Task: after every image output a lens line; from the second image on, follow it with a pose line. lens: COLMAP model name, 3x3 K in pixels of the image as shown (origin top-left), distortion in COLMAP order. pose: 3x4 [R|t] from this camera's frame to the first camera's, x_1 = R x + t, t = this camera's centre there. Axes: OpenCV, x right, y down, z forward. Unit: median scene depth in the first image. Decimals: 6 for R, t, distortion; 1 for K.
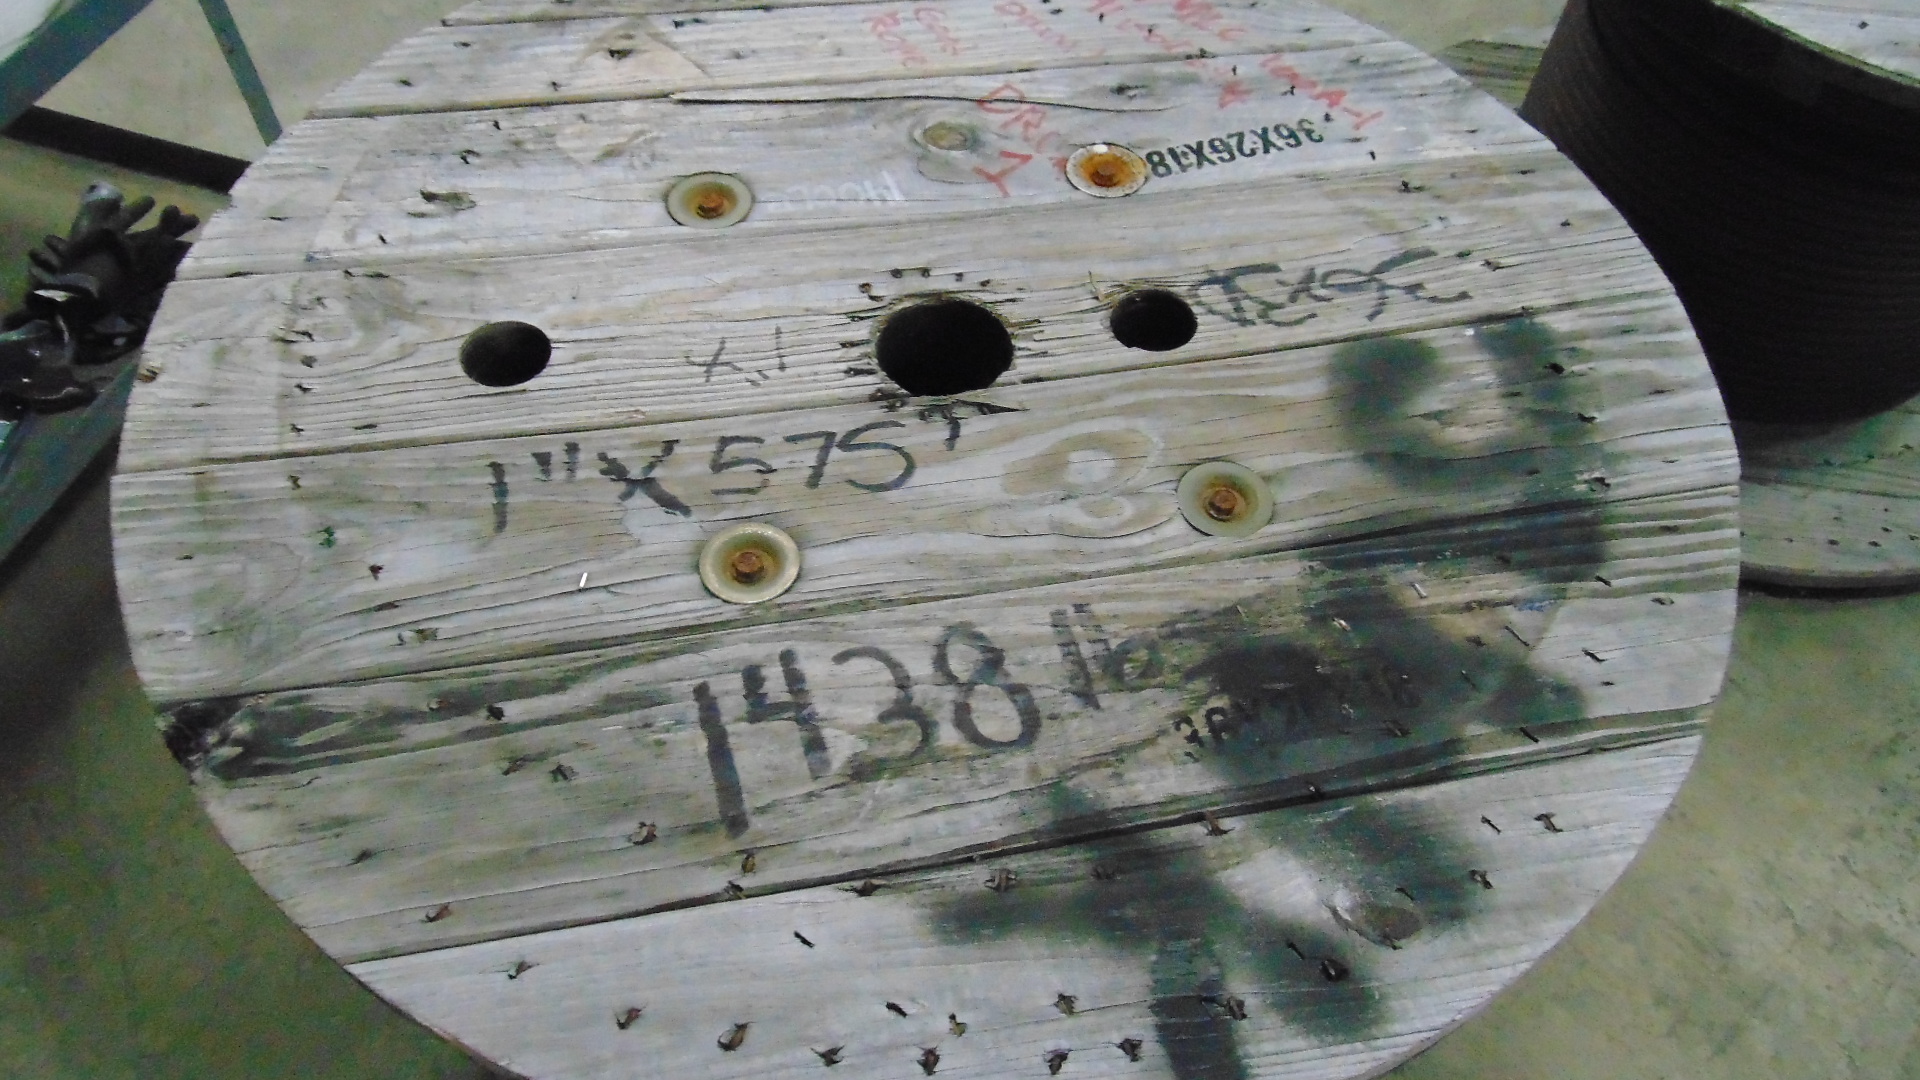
lens RADIAL K [[1429.0, 0, 960.0], [0, 1429.0, 540.0], [0, 0, 1]] dist [-0.041907, 0.089654]
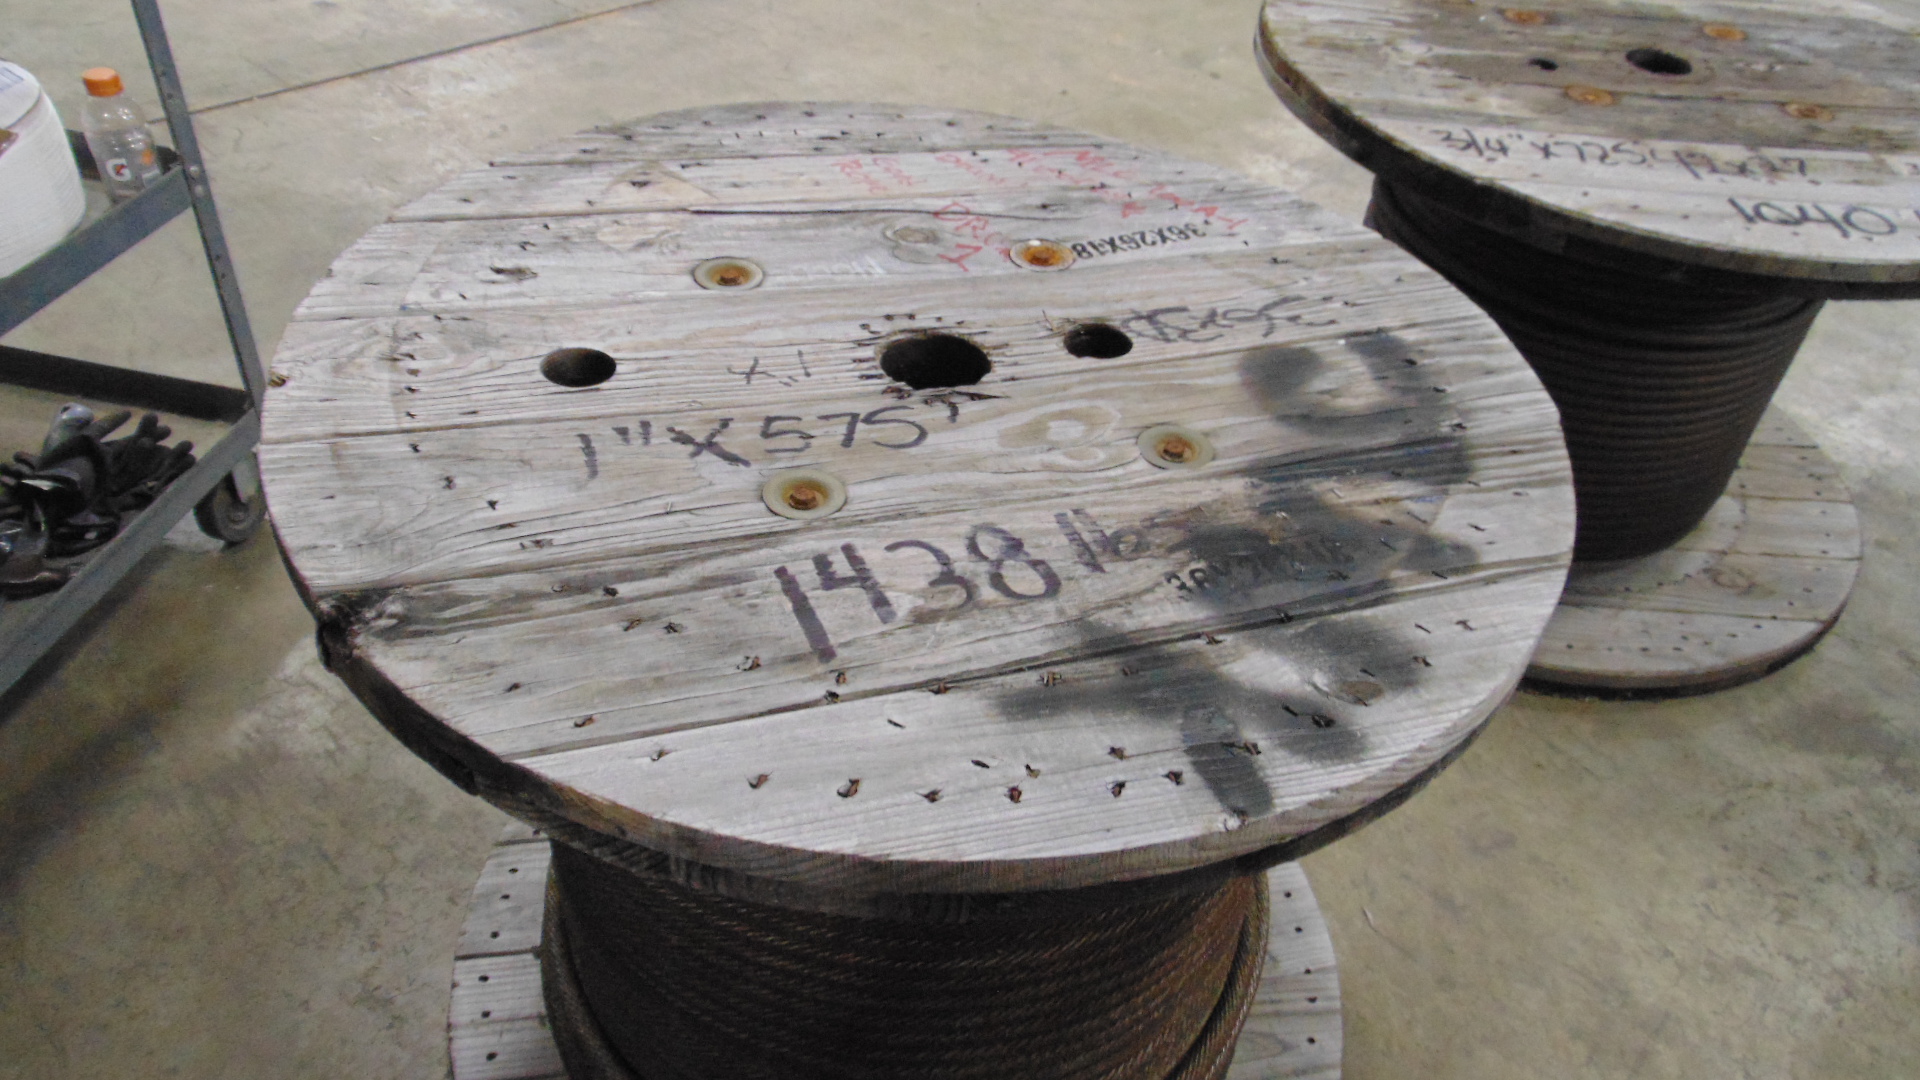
lens RADIAL K [[1429.0, 0, 960.0], [0, 1429.0, 540.0], [0, 0, 1]] dist [-0.041907, 0.089654]
pose [[0.992184, -0.042685, 0.117254, -0.153089], [0.070686, 0.966626, -0.246247, 0.346437], [-0.102830, 0.252611, 0.962088, -0.165612]]
